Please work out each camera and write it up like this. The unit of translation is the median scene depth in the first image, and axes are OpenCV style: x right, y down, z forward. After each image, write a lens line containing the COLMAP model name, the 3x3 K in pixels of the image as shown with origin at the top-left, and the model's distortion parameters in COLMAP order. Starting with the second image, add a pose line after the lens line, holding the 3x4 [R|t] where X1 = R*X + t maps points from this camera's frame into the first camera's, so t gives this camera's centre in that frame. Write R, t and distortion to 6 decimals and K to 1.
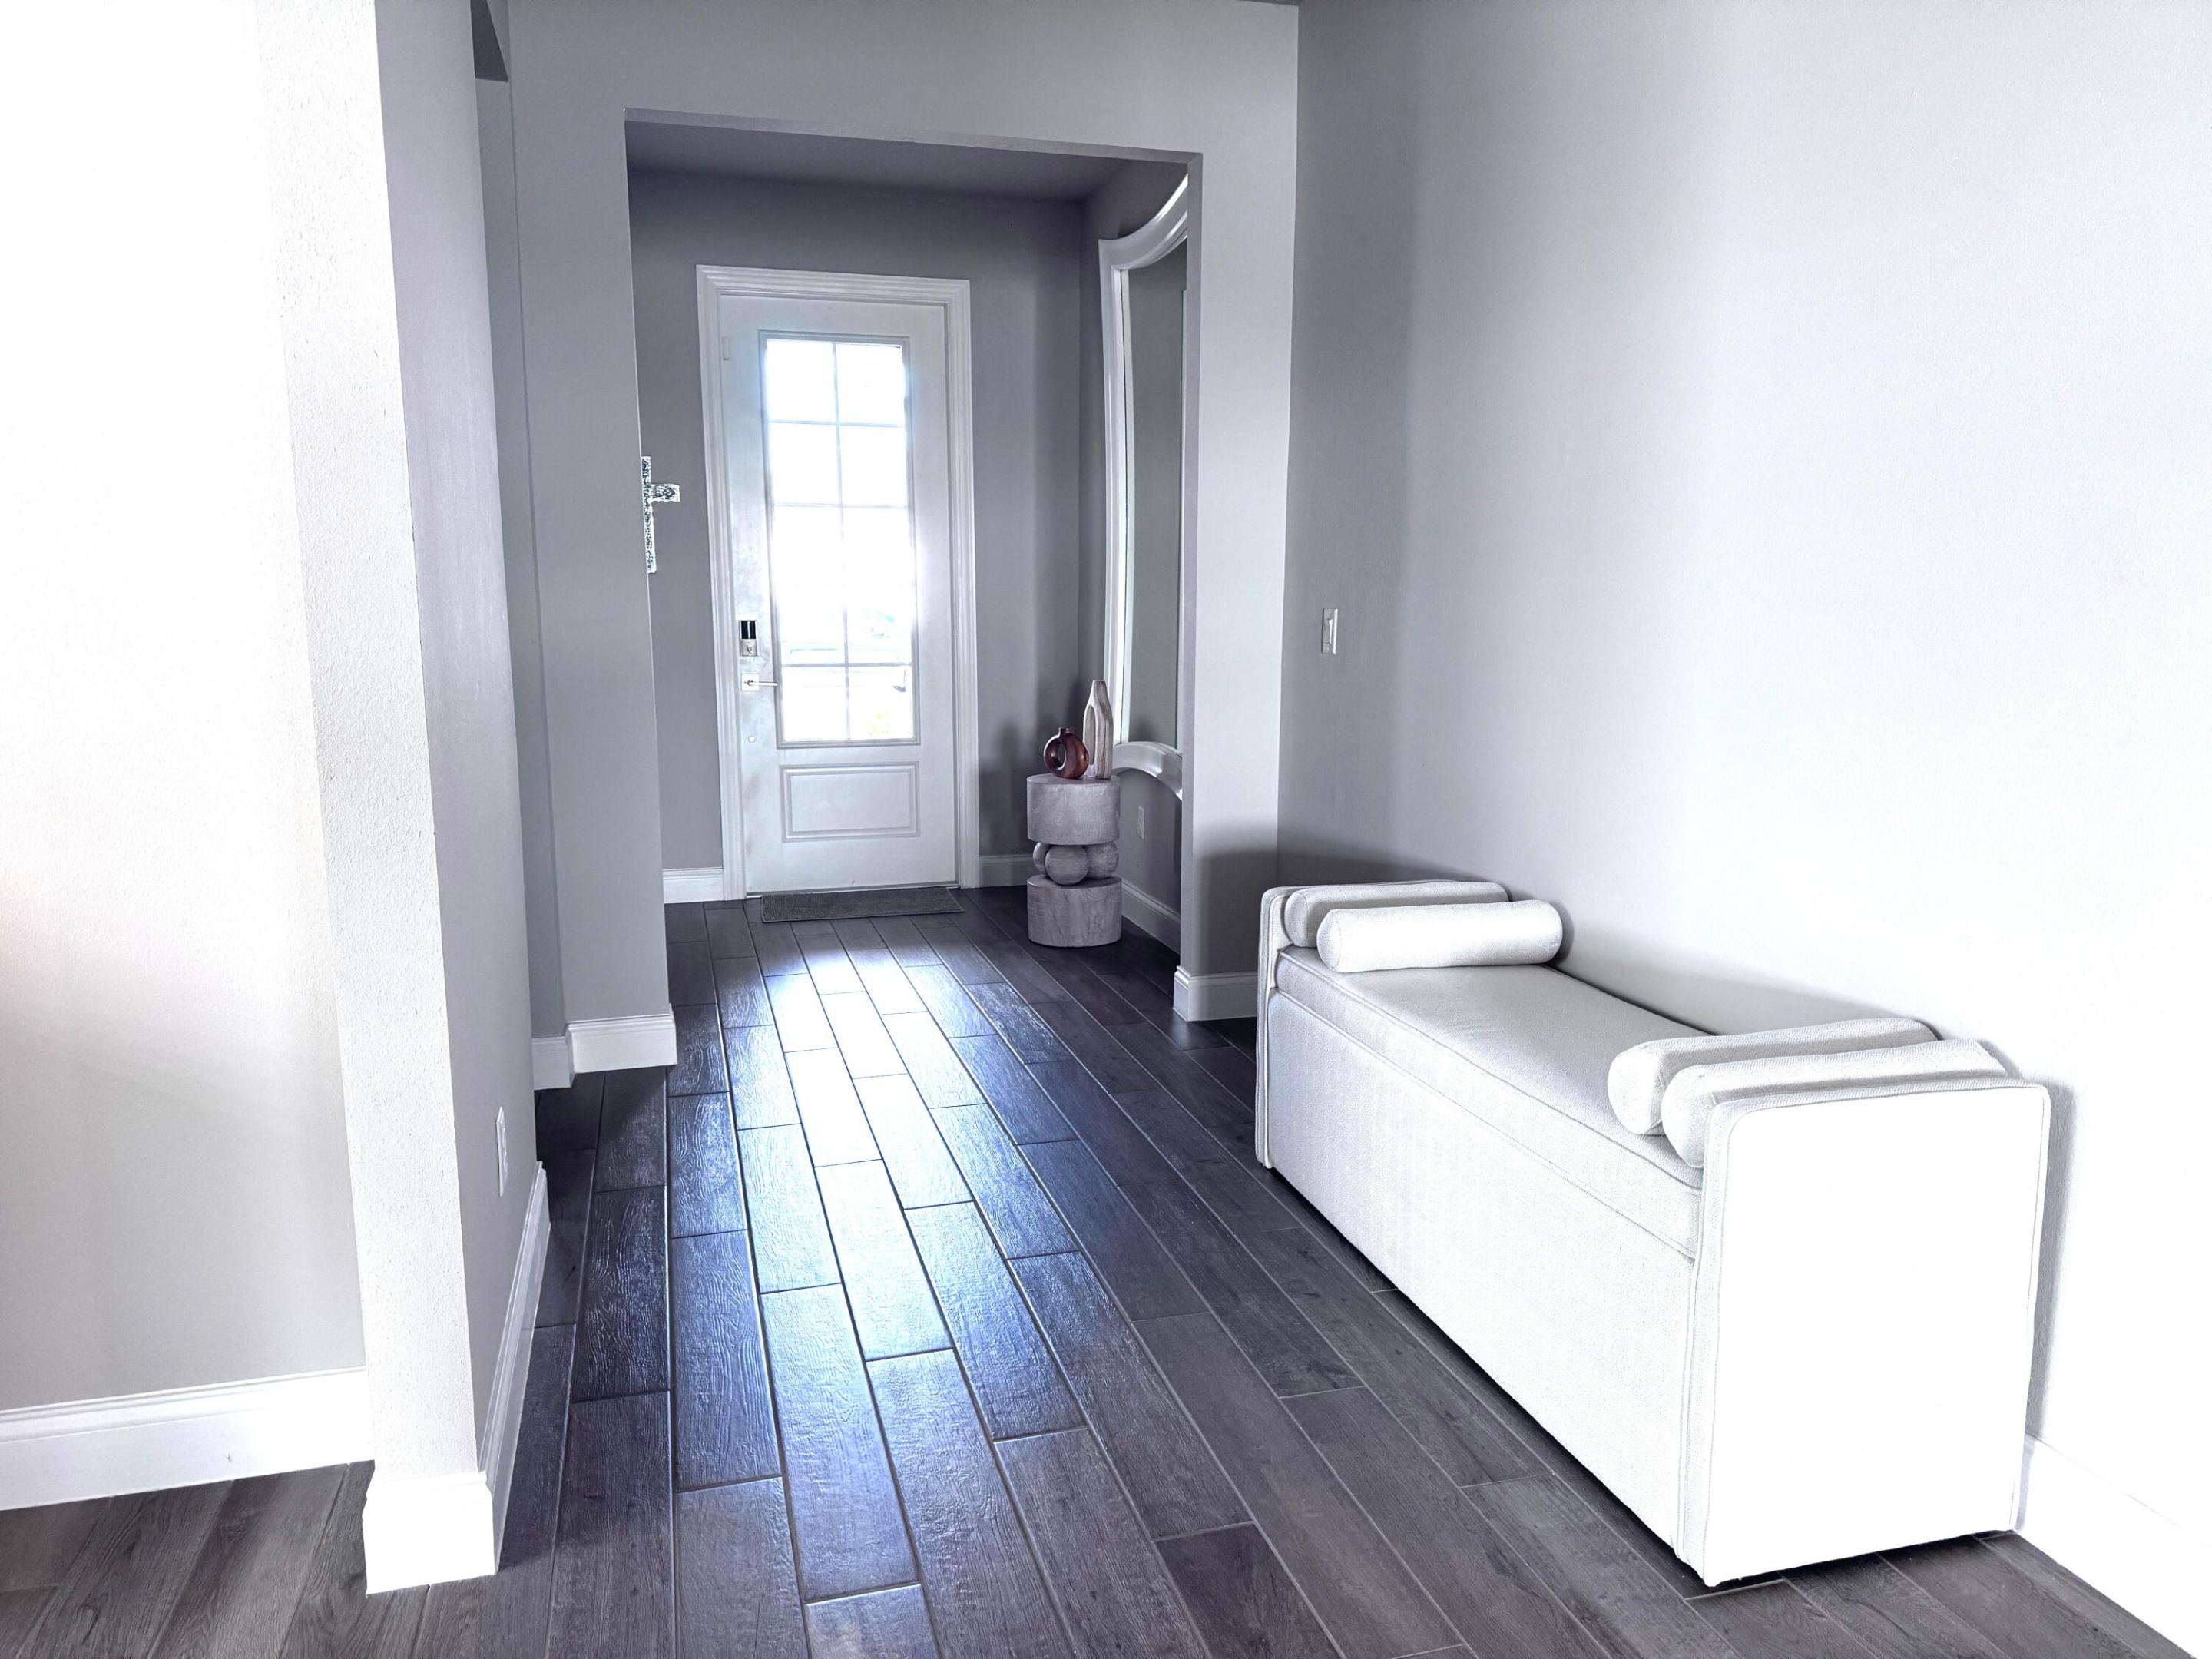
lens RADIAL K [[1522.3, 0, 1105.2], [0, 1522.3, 827.7], [0, 0, 1]] dist [0.036519, -0.036642]
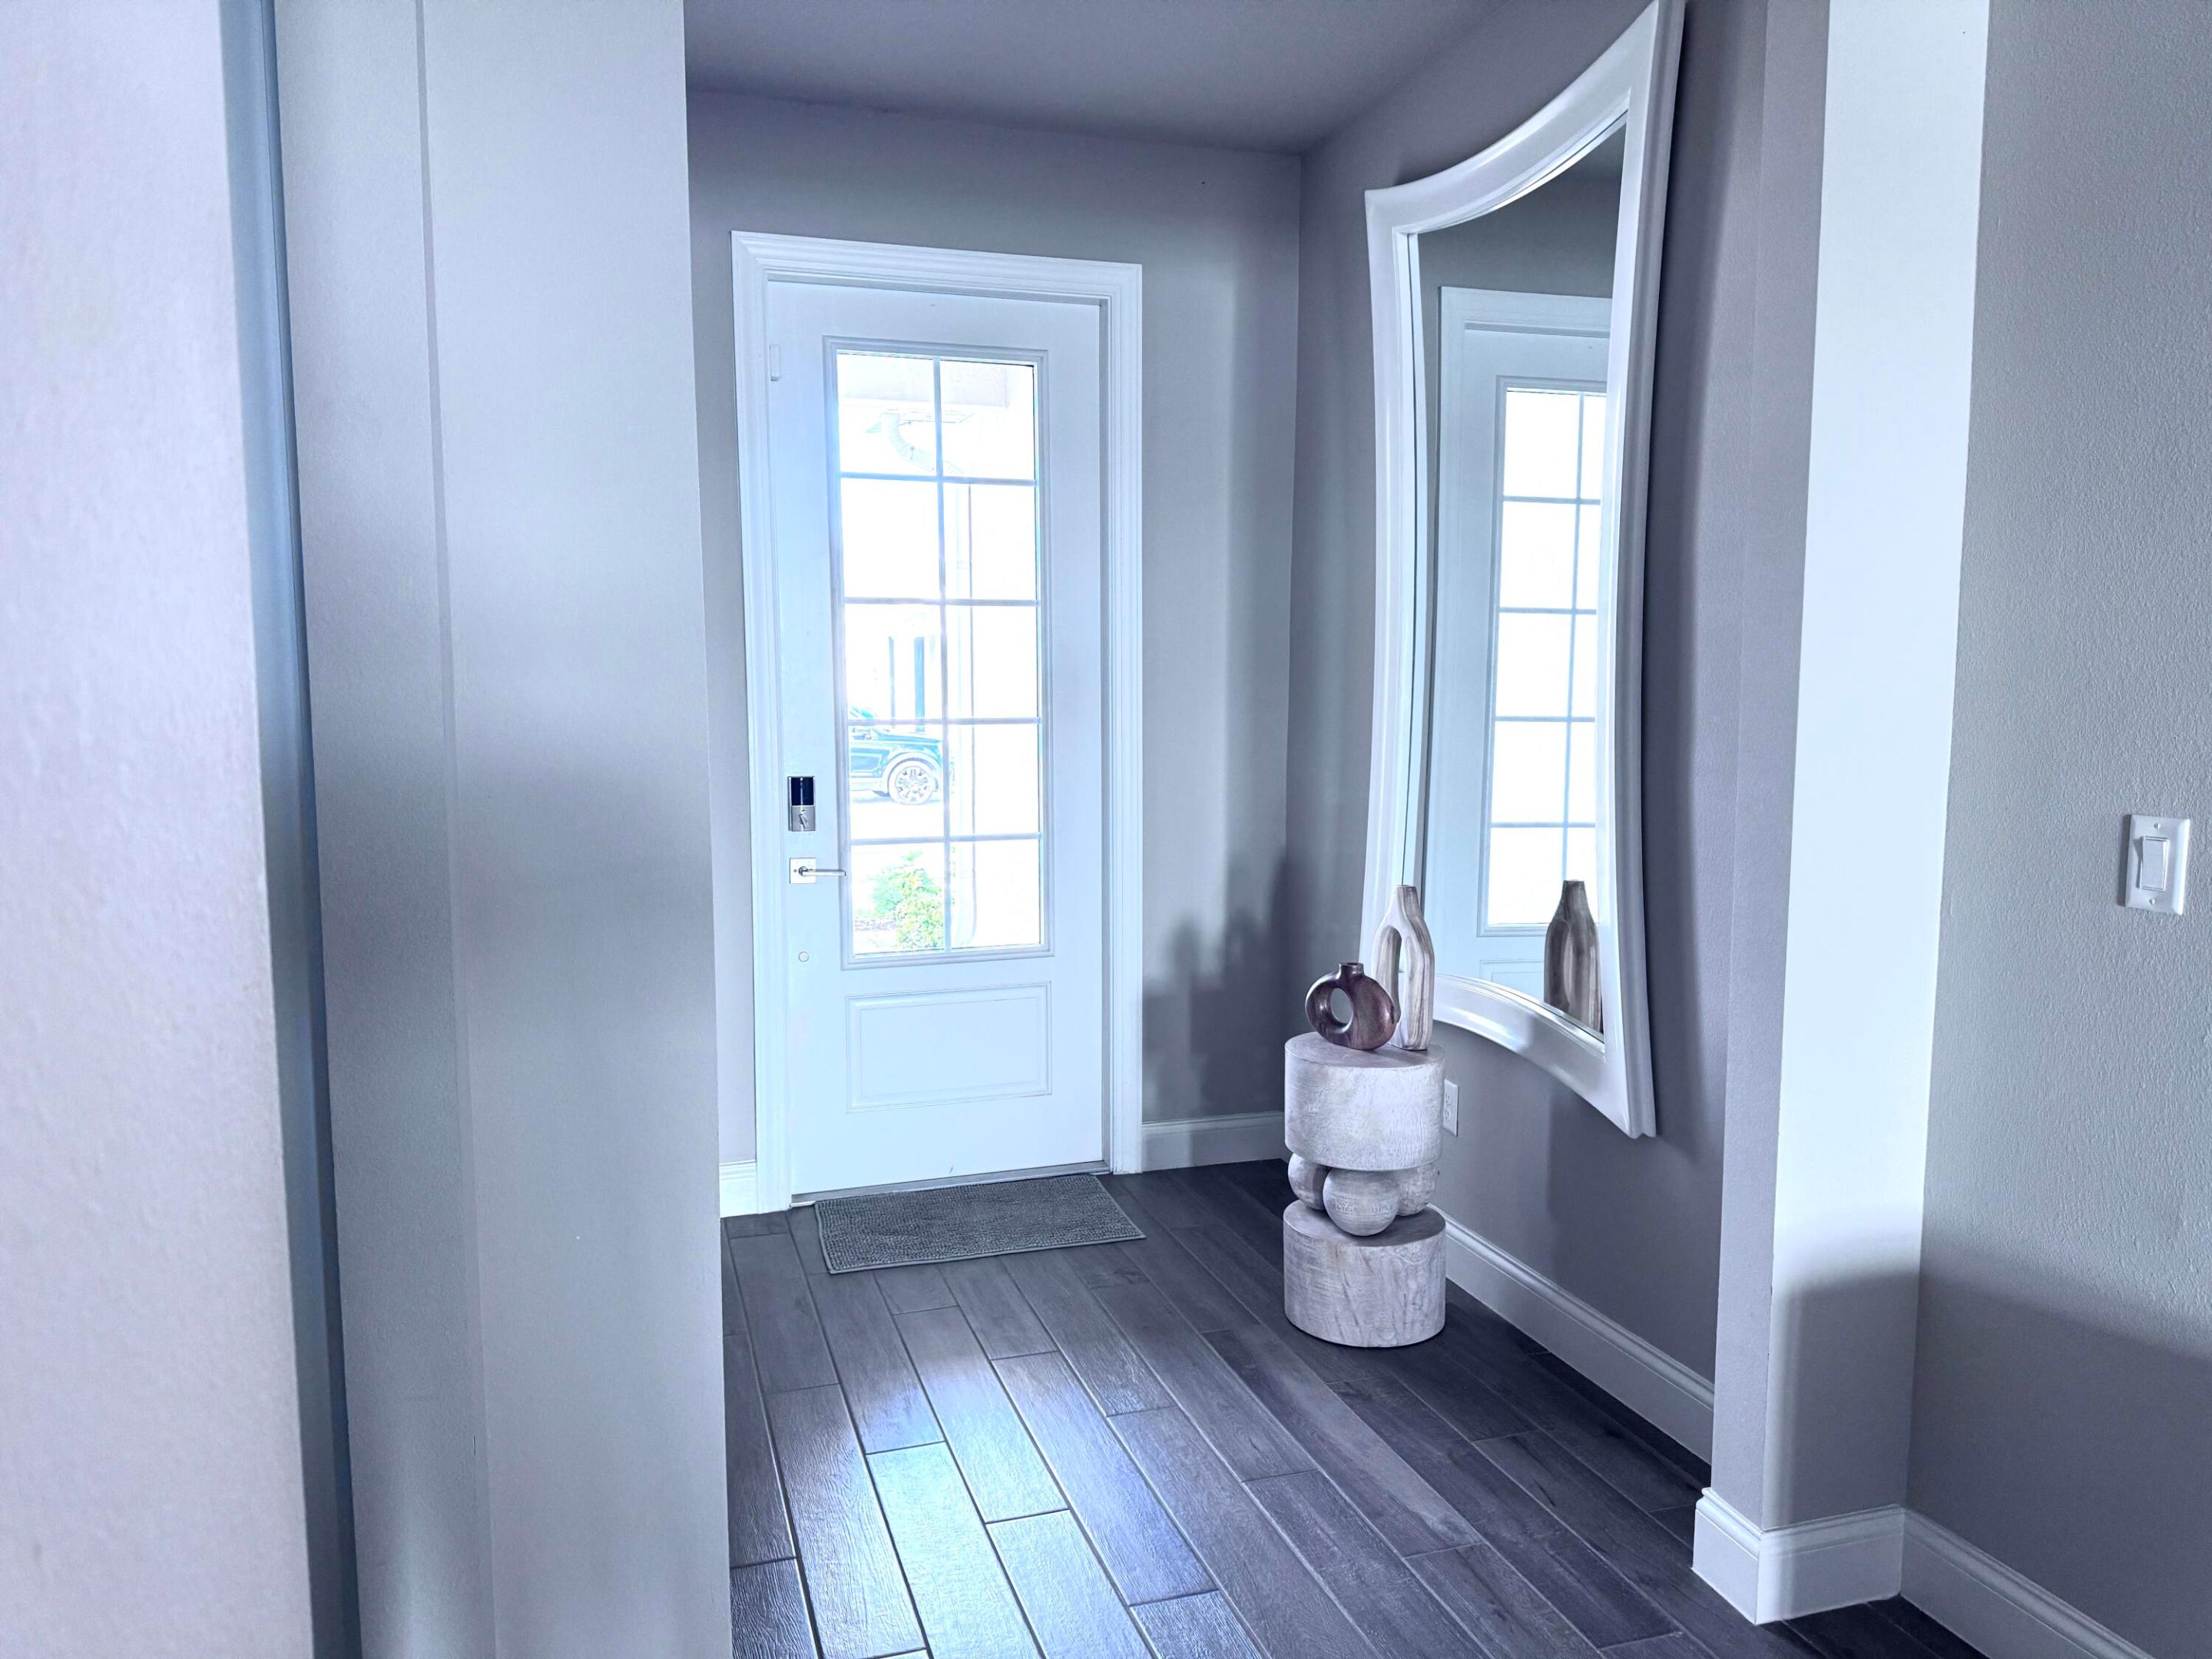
lens RADIAL K [[1522.3, 0, 1096.6], [0, 1522.3, 815.7], [0, 0, 1]] dist [0.036519, -0.036642]
pose [[0.999775, -0.006725, 0.020097, -0.136127], [0.008065, 0.997696, -0.067364, -0.083528], [-0.019598, 0.067511, 0.997526, 0.393475]]
